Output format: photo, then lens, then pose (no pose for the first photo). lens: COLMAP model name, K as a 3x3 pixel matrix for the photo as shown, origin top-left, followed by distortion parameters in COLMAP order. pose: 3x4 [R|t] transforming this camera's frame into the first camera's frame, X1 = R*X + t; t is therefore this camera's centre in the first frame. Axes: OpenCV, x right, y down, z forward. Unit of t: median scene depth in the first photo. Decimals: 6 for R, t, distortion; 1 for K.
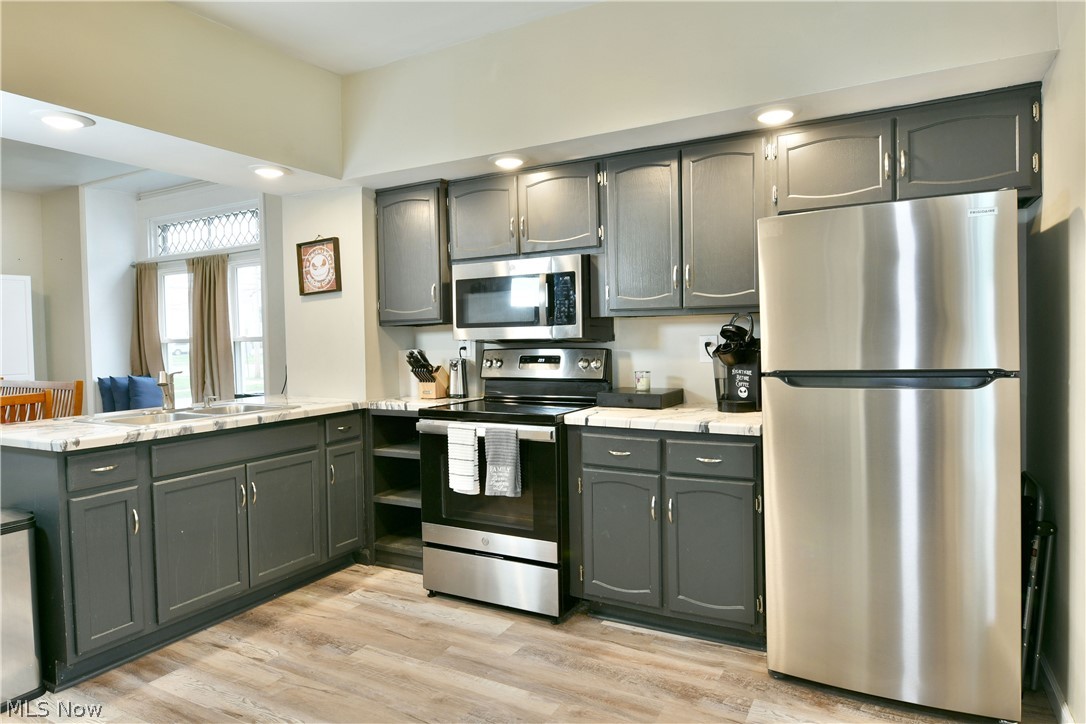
lens RADIAL K [[656.2, 0, 539.0], [0, 656.2, 348.5], [0, 0, 1]] dist [-0.016007, -0.001428]
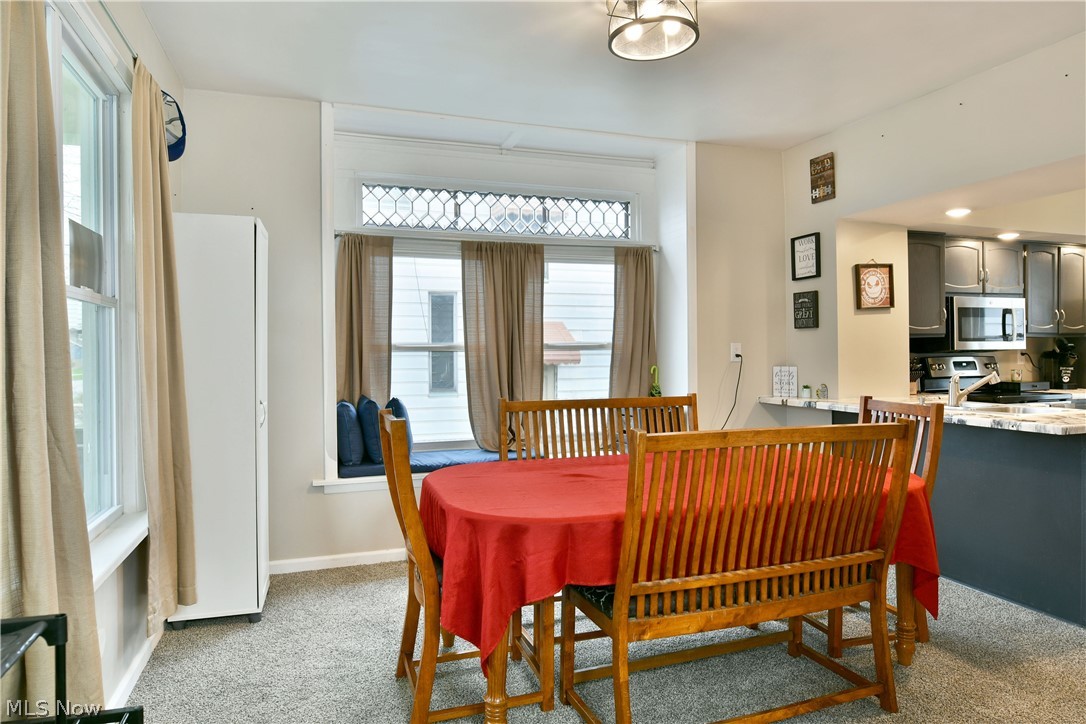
lens RADIAL K [[656.2, 0, 537.0], [0, 656.2, 361.6], [0, 0, 1]] dist [-0.016007, -0.001428]
pose [[0.674806, 0.002646, 0.737990, -2.094613], [0.009468, 0.999880, -0.012243, 0.024397], [-0.737934, 0.015249, 0.674700, 0.861450]]
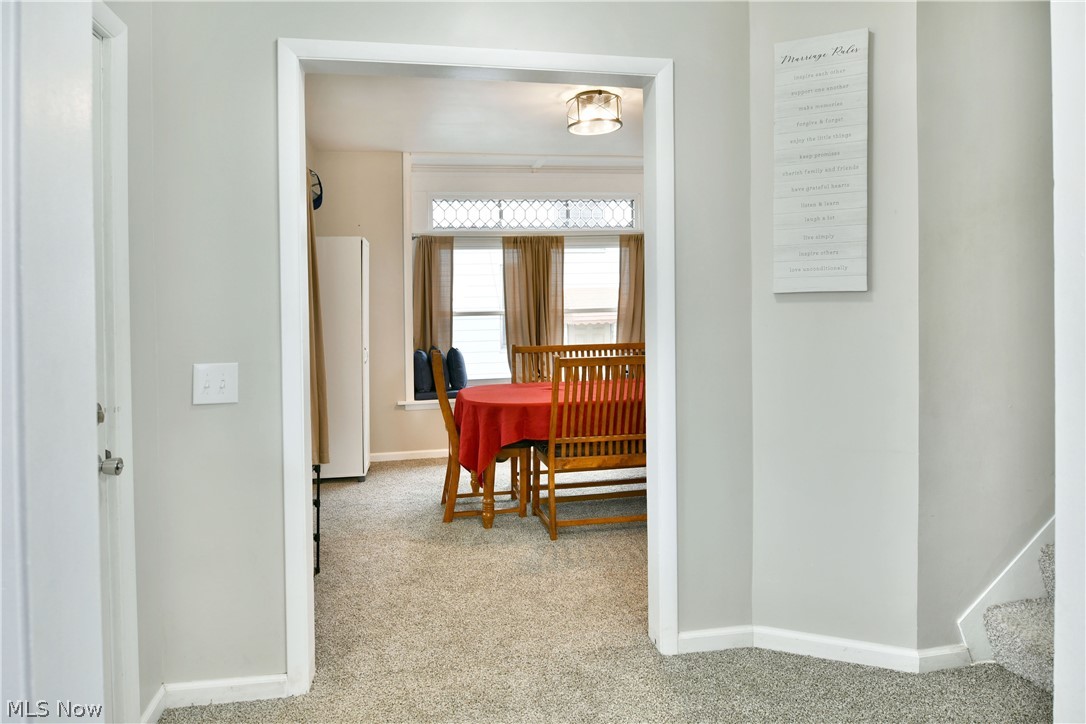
lens RADIAL K [[656.2, 0, 592.0], [0, 656.2, 289.0], [0, 0, 1]] dist [-0.016007, -0.001428]
pose [[0.717074, 0.024755, 0.696557, -2.365305], [0.025387, 0.997778, -0.061595, 0.035056], [-0.696534, 0.061852, 0.714853, 0.301623]]
